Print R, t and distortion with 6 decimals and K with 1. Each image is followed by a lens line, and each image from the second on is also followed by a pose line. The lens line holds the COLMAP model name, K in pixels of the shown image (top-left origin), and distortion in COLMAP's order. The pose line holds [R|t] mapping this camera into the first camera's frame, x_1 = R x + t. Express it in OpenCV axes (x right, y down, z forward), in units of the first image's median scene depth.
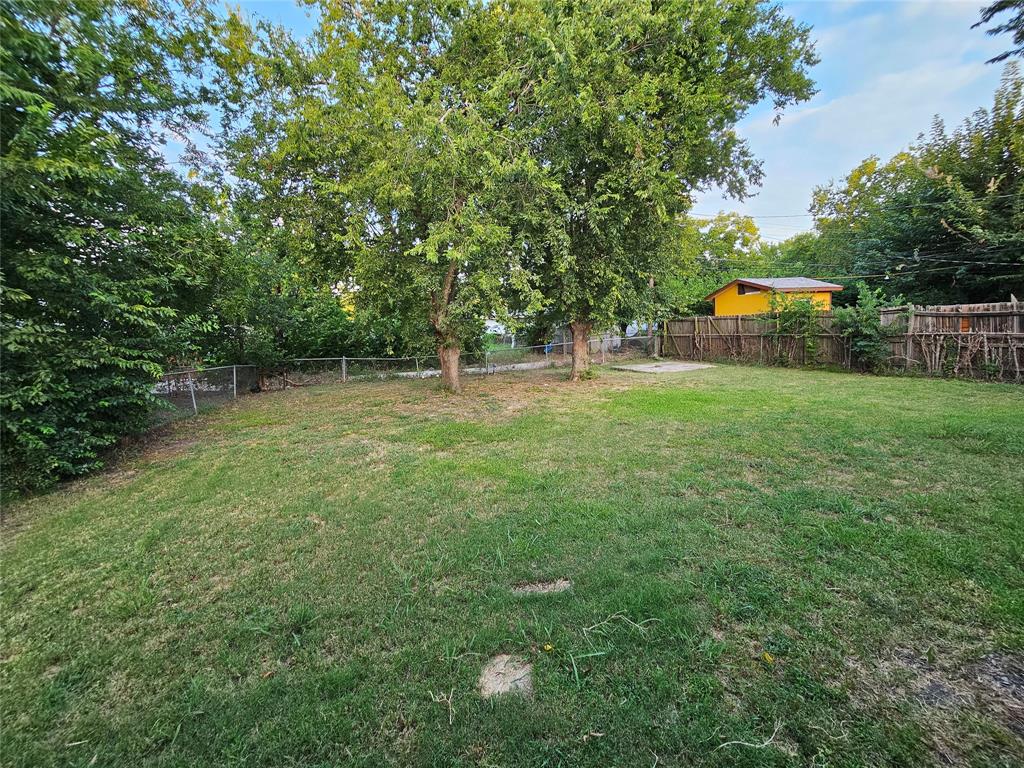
lens RADIAL K [[422.3, 0, 506.4], [0, 422.3, 380.7], [0, 0, 1]] dist [0.000769, 0.000126]
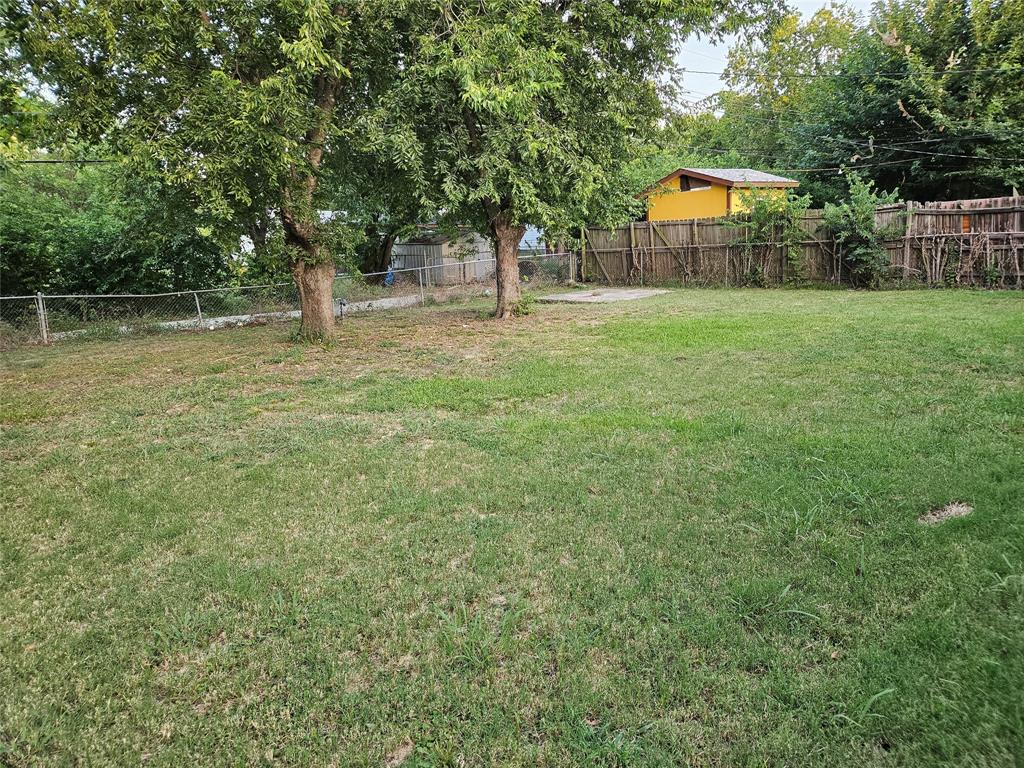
lens RADIAL K [[683.4, 0, 511.2], [0, 683.4, 381.3], [0, 0, 1]] dist [0.078691, -0.060238]
pose [[0.921063, -0.079355, 0.381242, -0.252234], [0.056510, 0.995891, 0.070766, 0.024522], [-0.385292, -0.043636, 0.921763, 0.030877]]
